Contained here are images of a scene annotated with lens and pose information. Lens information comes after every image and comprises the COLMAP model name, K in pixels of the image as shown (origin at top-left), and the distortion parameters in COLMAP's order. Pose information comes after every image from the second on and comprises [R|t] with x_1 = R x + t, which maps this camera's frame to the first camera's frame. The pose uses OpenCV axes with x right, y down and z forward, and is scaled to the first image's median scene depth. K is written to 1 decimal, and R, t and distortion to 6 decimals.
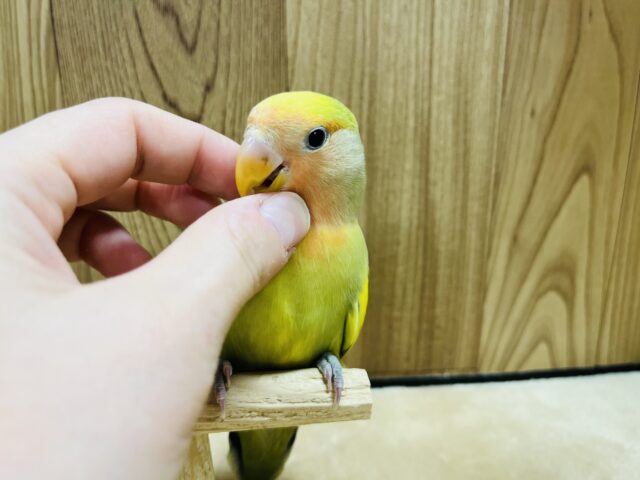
lens RADIAL K [[496.1, 0, 317.0], [0, 496.1, 231.9], [0, 0, 1]] dist [-0.000756, -0.047417]
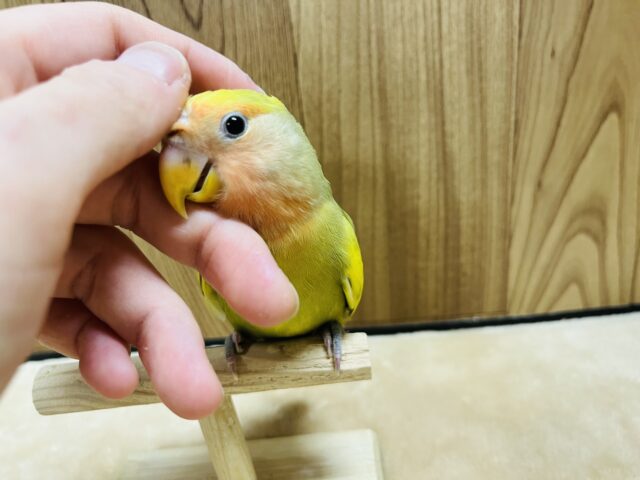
lens RADIAL K [[496.1, 0, 318.8], [0, 496.1, 230.1], [0, 0, 1]] dist [-0.000756, -0.047417]
pose [[0.990651, -0.056437, -0.124197, 0.088398], [0.072994, 0.988413, 0.133086, -0.063630], [0.115247, -0.140907, 0.983292, -0.031564]]
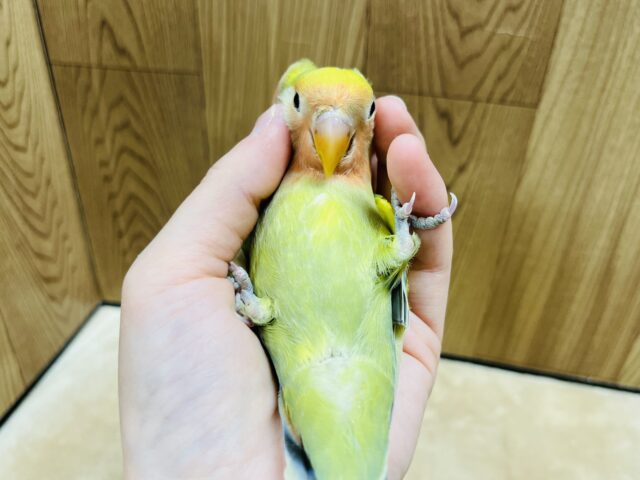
lens RADIAL K [[577.0, 0, 321.3], [0, 577.0, 237.9], [0, 0, 1]] dist [0.007586, -0.032682]
pose [[0.959819, 0.191256, -0.205349, -0.212817], [-0.123321, 0.944802, 0.303549, -0.515589], [0.252069, -0.266028, 0.930425, -0.594302]]
